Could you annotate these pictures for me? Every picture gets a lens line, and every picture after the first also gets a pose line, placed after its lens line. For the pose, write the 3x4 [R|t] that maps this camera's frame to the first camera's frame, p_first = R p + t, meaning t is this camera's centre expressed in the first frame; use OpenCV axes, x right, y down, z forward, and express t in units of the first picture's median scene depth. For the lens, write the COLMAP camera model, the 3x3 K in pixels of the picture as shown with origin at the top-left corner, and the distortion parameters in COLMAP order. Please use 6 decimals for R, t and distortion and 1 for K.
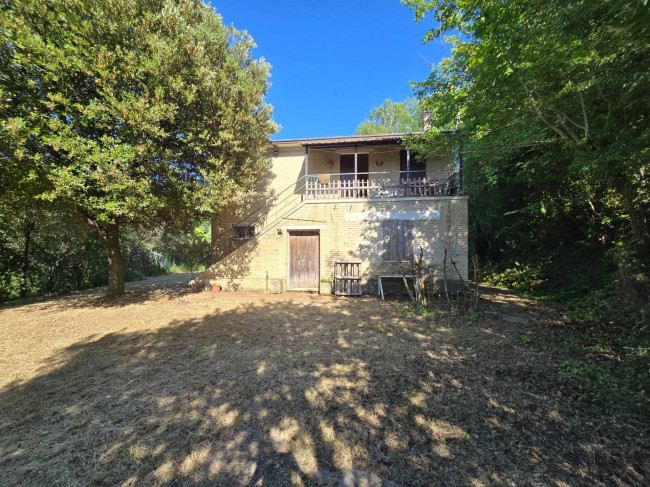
lens RADIAL K [[267.6, 0, 325.0], [0, 267.6, 243.5], [0, 0, 1]] dist [-0.004318, 0.000075]
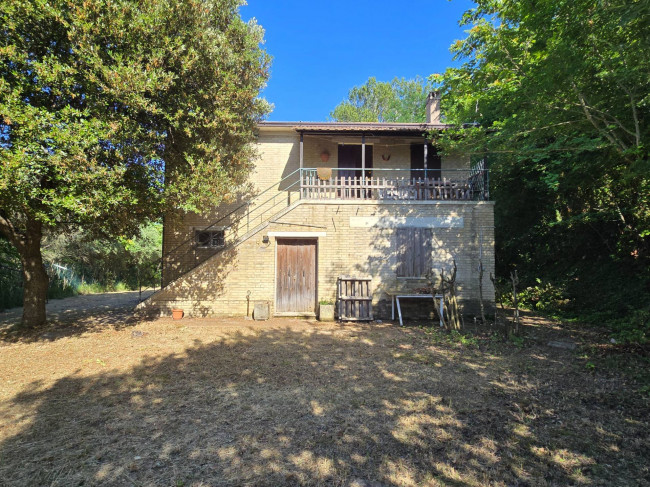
lens RADIAL K [[349.2, 0, 323.7], [0, 349.2, 239.5], [0, 0, 1]] dist [-0.001340, 0.000019]
pose [[0.990206, 0.016236, 0.138668, -0.152296], [-0.010335, 0.999014, -0.043174, -0.000457], [-0.139233, 0.041318, 0.989397, -0.024189]]
